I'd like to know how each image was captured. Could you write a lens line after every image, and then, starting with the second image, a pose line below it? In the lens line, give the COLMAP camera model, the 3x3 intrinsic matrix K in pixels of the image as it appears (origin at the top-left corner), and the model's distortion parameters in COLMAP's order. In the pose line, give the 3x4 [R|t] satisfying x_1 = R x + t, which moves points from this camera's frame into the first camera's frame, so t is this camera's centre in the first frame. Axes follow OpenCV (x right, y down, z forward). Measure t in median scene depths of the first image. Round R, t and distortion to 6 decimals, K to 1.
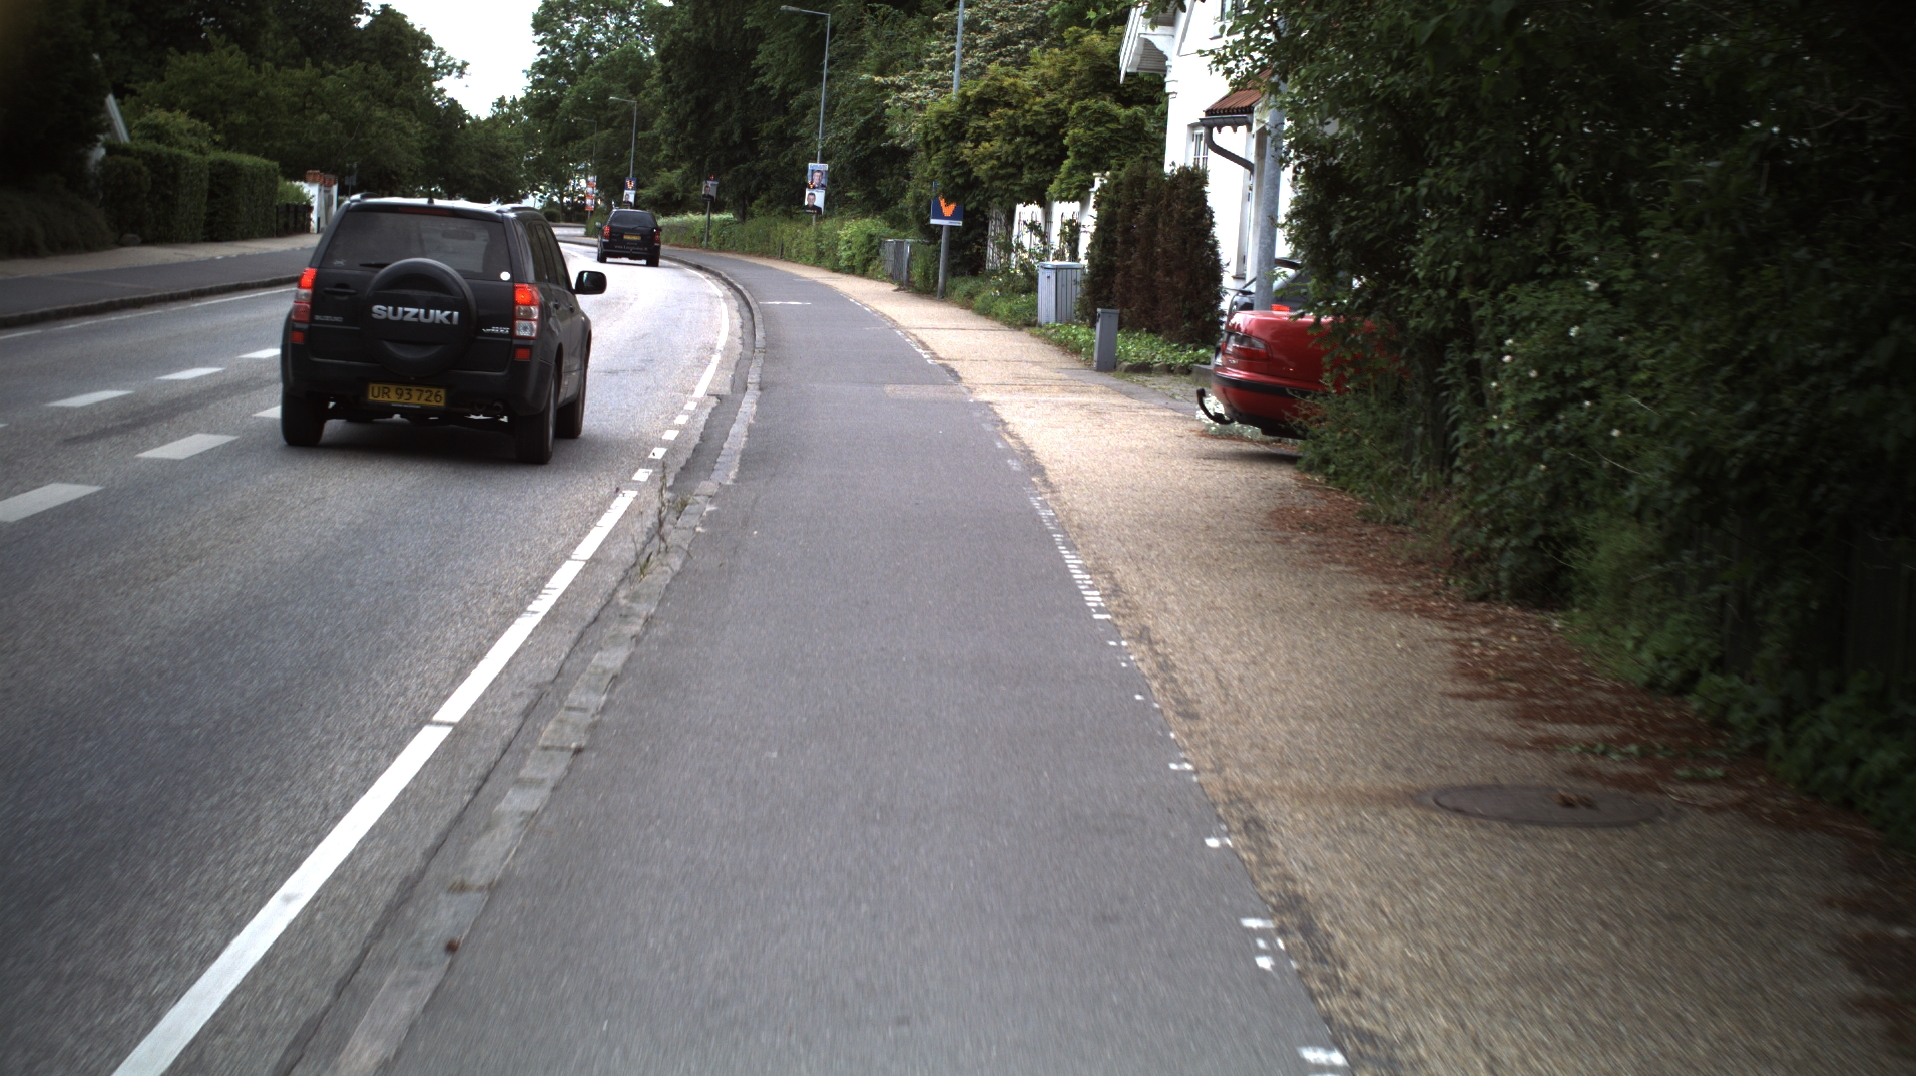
lens RADIAL K [[3275.7, 0, 958.0], [0, 3275.7, 538.0], [0, 0, 1]] dist [-0.305128, 0.456918]
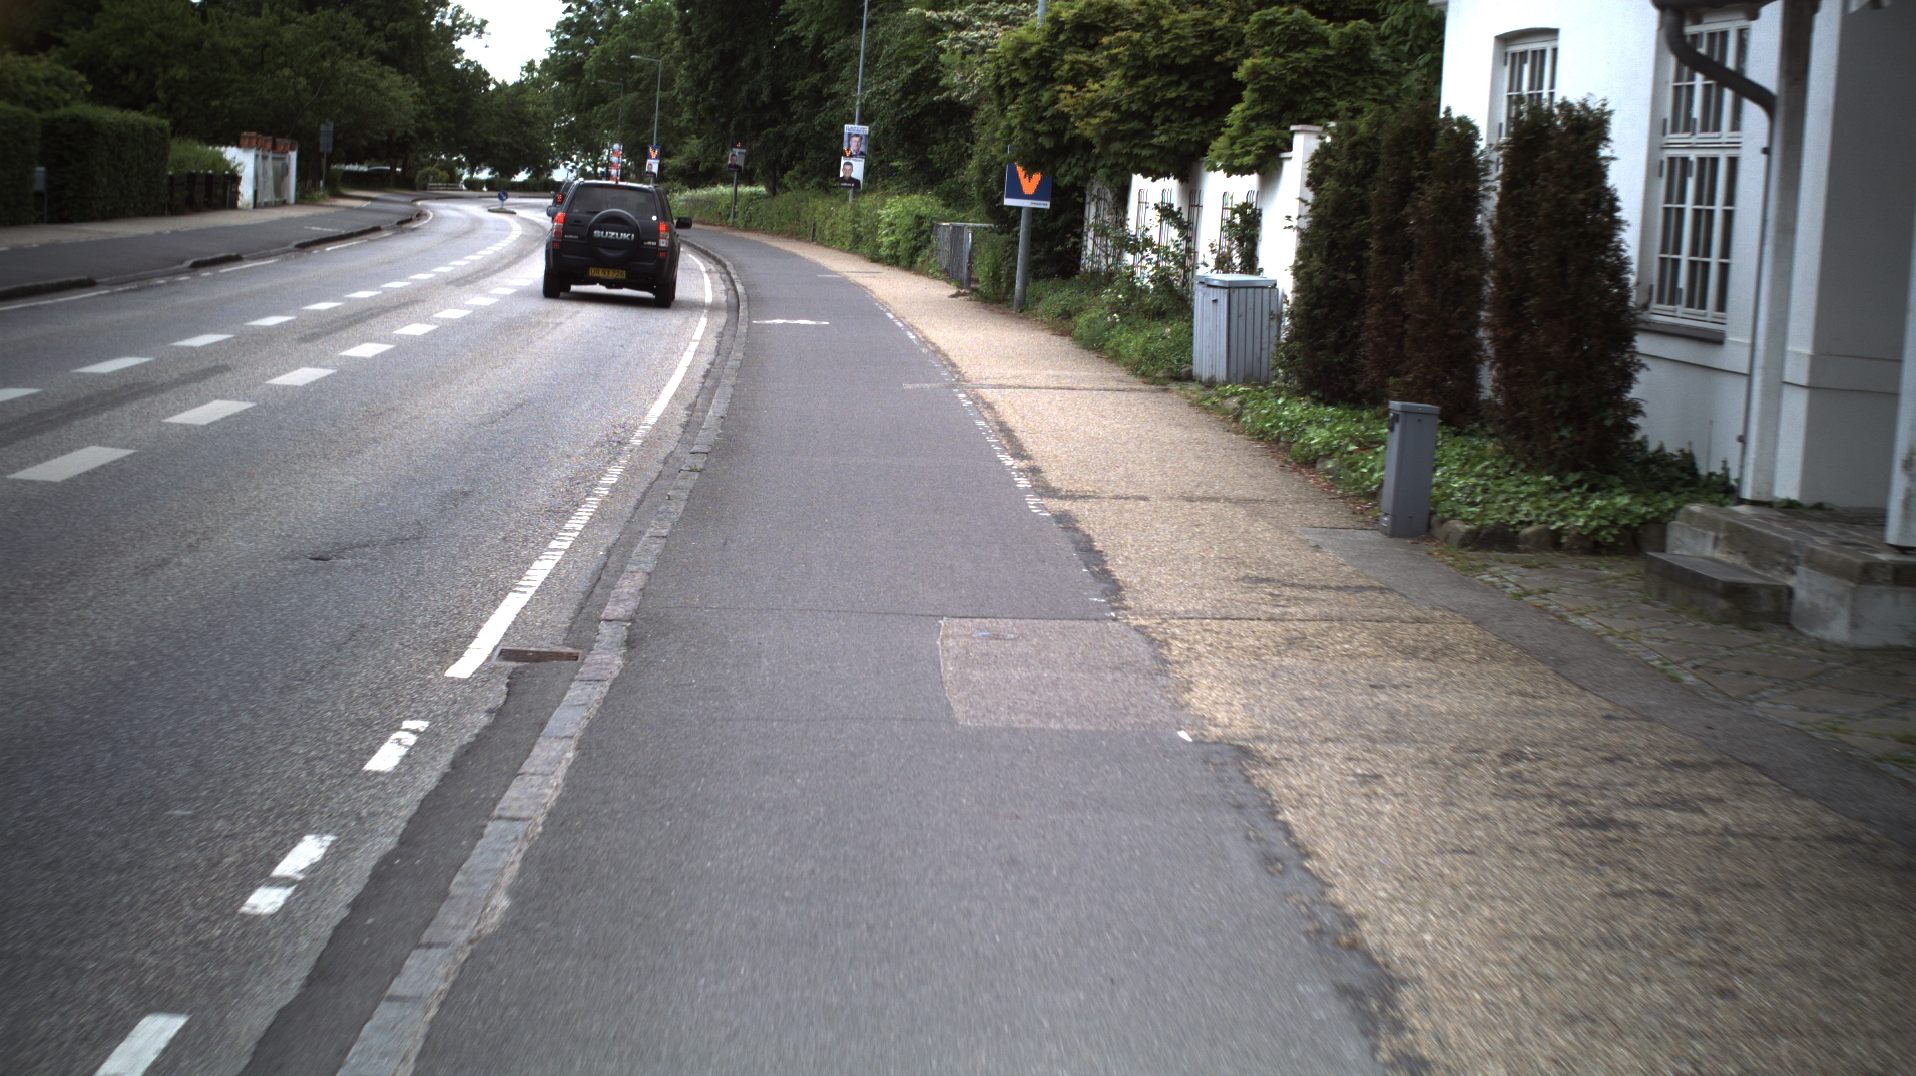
lens RADIAL K [[3275.7, 0, 958.0], [0, 3275.7, 538.0], [0, 0, 1]] dist [-0.305128, 0.456918]
pose [[0.999865, 0.005999, -0.015266, -0.005199], [-0.005869, 0.999947, 0.008514, -0.022304], [0.015316, -0.008424, 0.999847, 0.217611]]
